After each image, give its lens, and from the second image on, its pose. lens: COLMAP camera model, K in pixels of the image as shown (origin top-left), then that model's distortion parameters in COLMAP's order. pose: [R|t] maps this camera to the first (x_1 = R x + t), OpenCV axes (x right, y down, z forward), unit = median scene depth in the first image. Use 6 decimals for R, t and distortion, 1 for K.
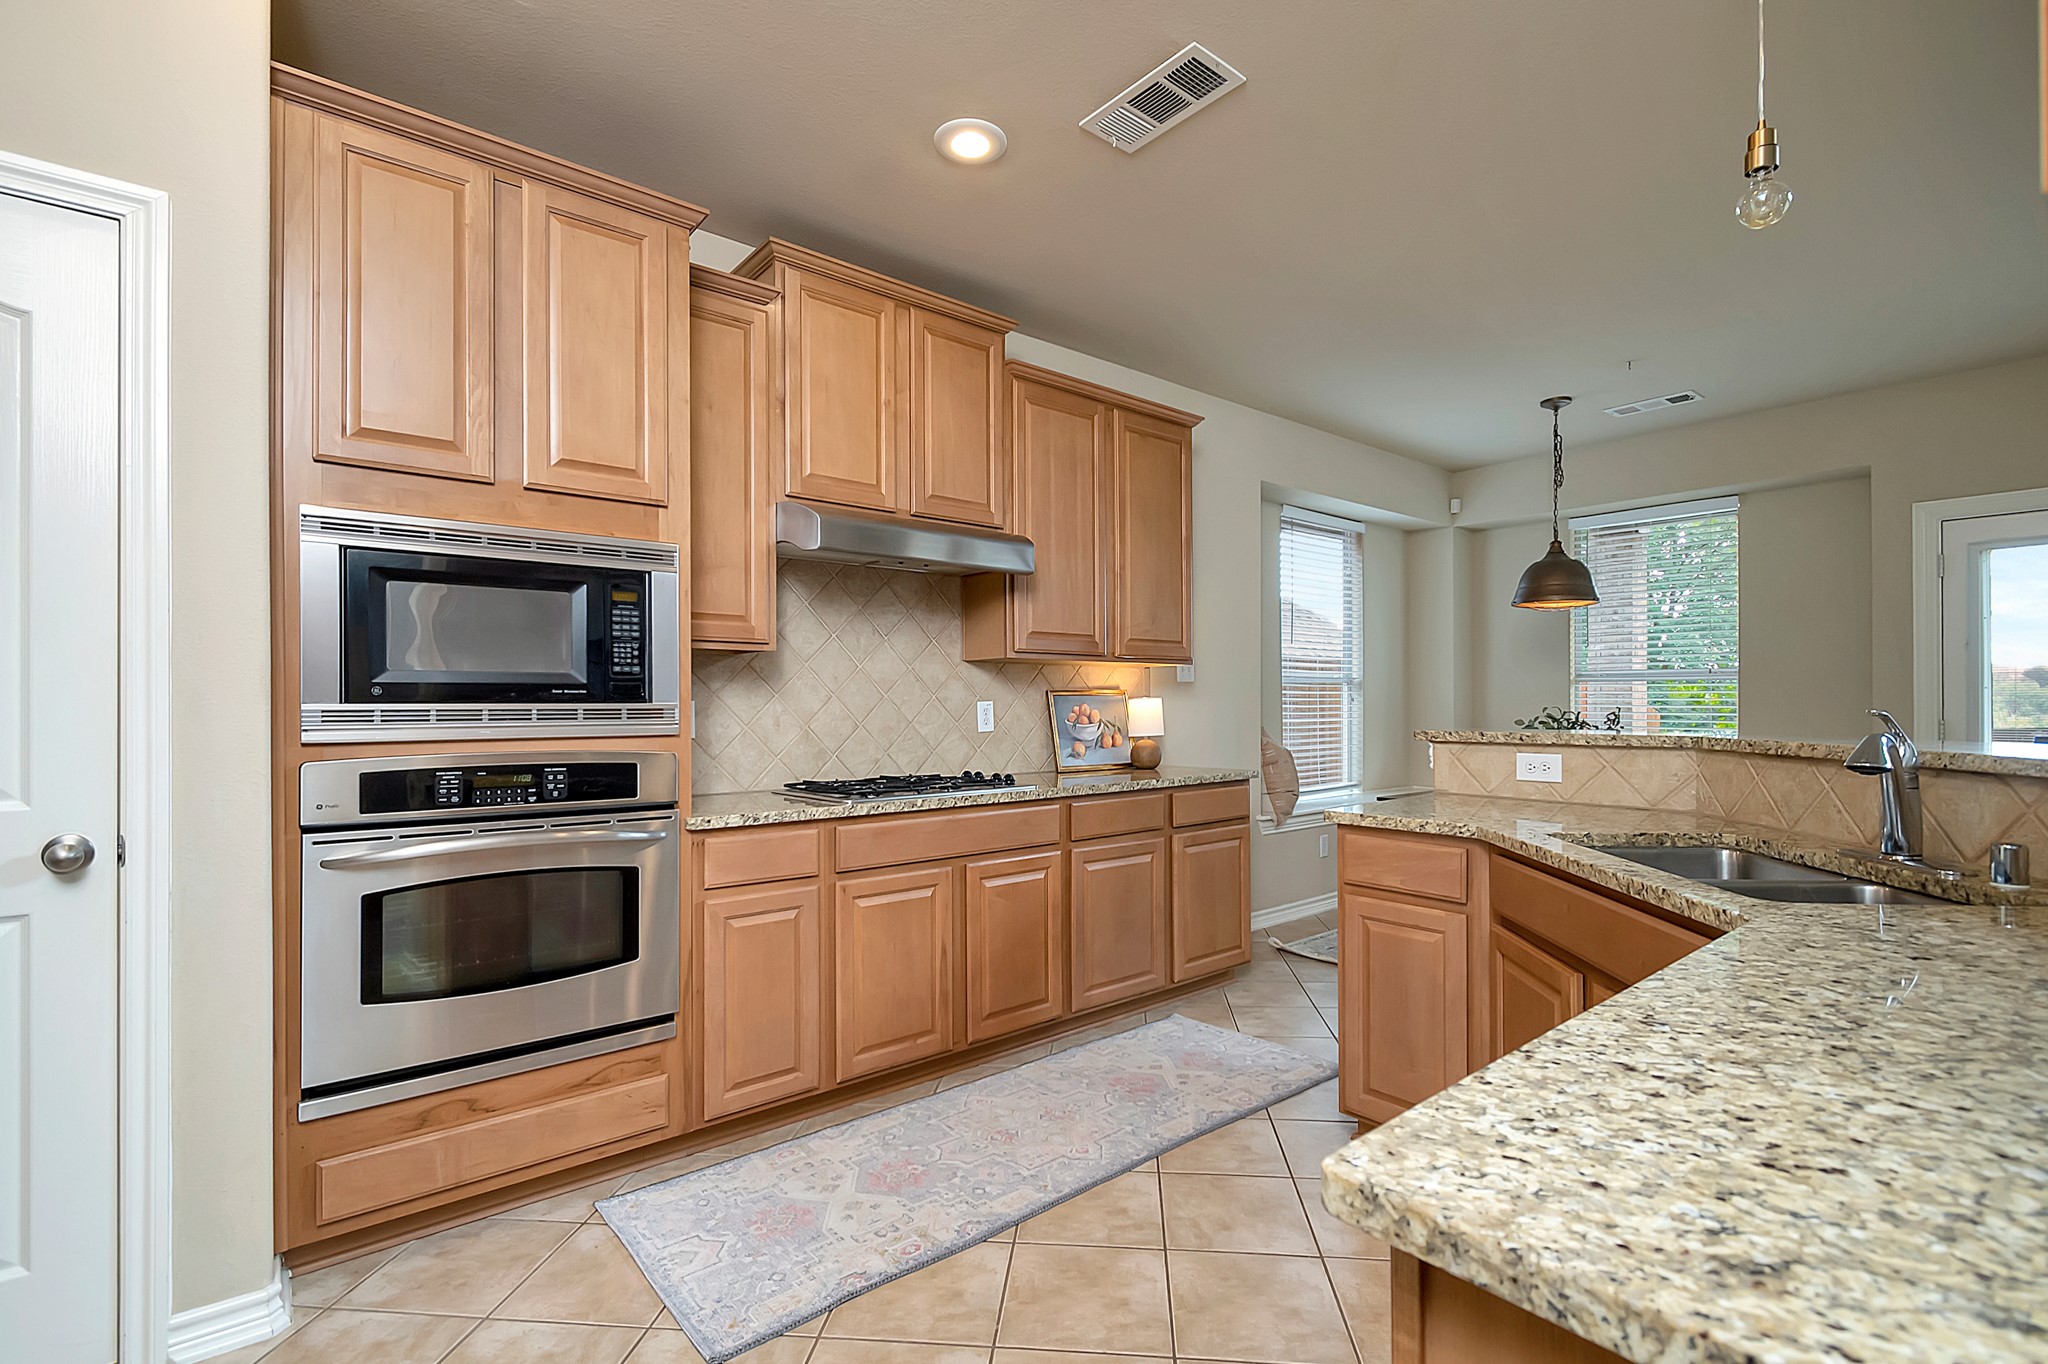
lens RADIAL K [[929.8, 0, 1042.3], [0, 929.8, 694.8], [0, 0, 1]] dist [0.005862, -0.003980]
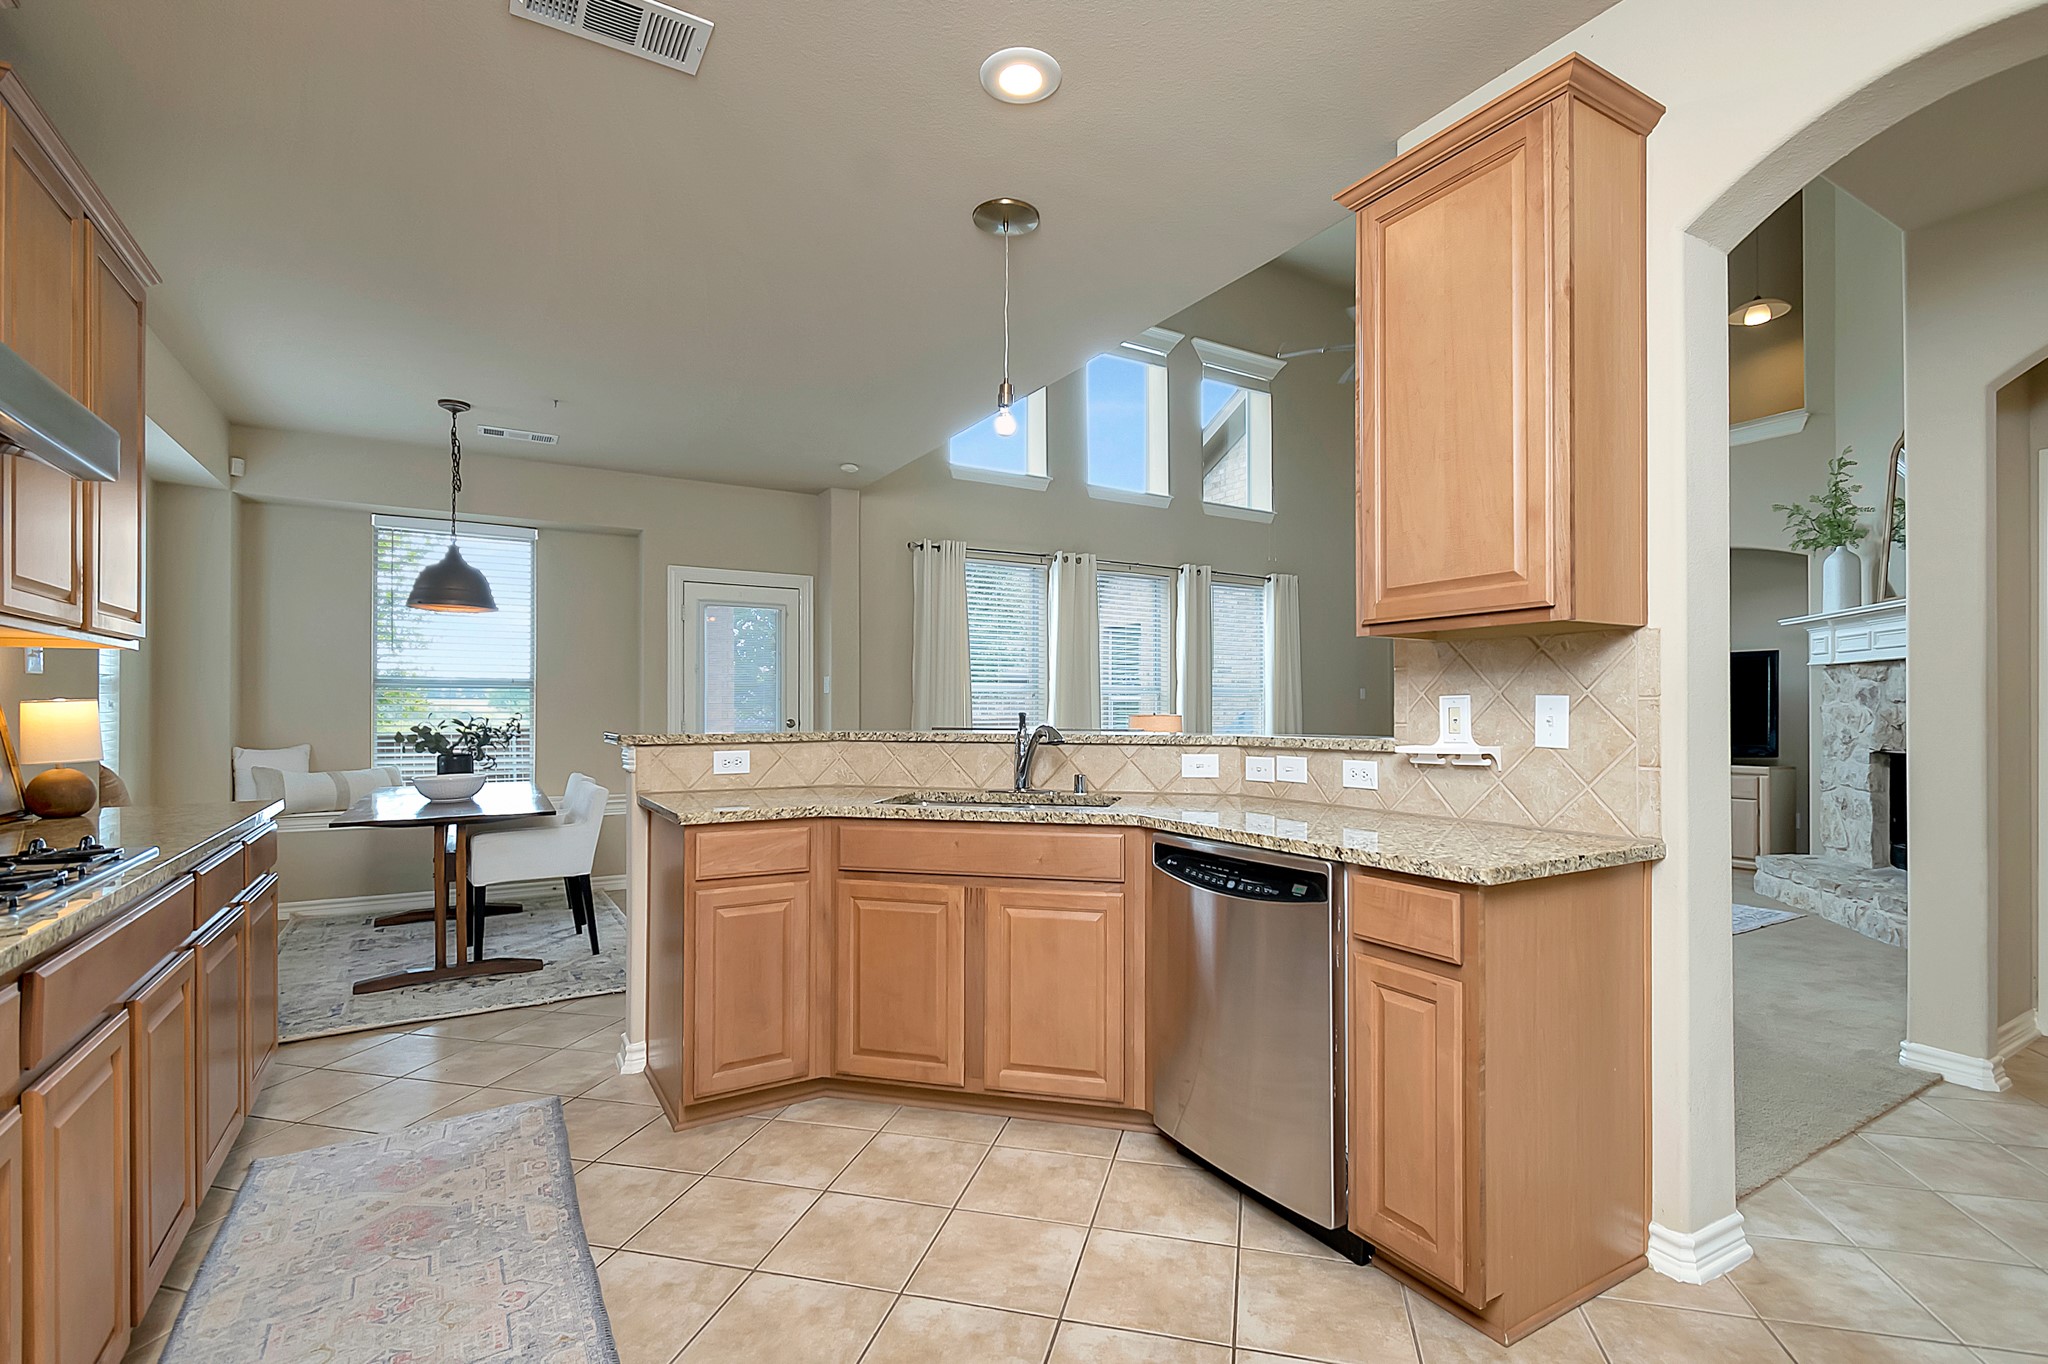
lens RADIAL K [[929.8, 0, 1042.9], [0, 929.8, 694.8], [0, 0, 1]] dist [0.005862, -0.003980]
pose [[0.141446, 0.016103, 0.989815, -0.592718], [-0.009149, 0.999846, -0.014959, 0.004971], [-0.989904, -0.006940, 0.141571, 0.422580]]
